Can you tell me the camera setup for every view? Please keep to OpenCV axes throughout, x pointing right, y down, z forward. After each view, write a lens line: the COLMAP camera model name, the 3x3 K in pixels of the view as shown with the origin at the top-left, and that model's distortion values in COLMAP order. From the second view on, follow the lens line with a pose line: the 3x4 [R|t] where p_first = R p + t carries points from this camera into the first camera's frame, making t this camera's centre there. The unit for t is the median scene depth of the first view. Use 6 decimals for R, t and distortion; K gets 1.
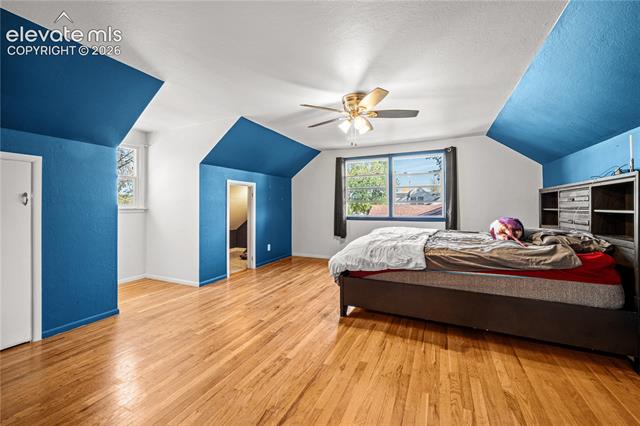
lens RADIAL K [[256.7, 0, 321.4], [0, 256.7, 207.7], [0, 0, 1]] dist [0.001937, -0.001723]
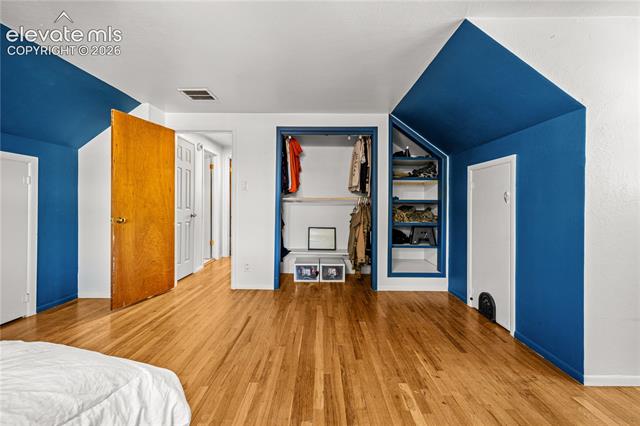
lens RADIAL K [[256.7, 0, 316.4], [0, 256.7, 204.0], [0, 0, 1]] dist [0.001937, -0.001723]
pose [[-0.916926, -0.006578, -0.399002, 0.010818], [-0.008834, 0.999954, 0.003816, -0.000895], [0.398958, 0.007024, -0.916942, 0.977396]]
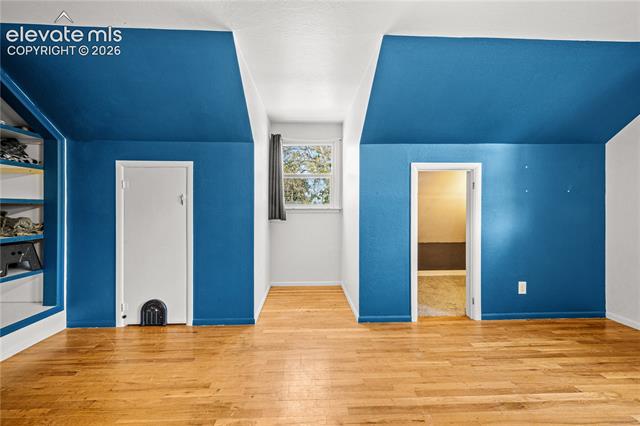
lens RADIAL K [[256.7, 0, 315.9], [0, 256.7, 207.8], [0, 0, 1]] dist [0.001937, -0.001723]
pose [[0.454948, 0.006798, -0.890492, 0.088240], [-0.005628, 0.999973, 0.004758, -0.003873], [0.890500, 0.002847, 0.454974, 0.589202]]
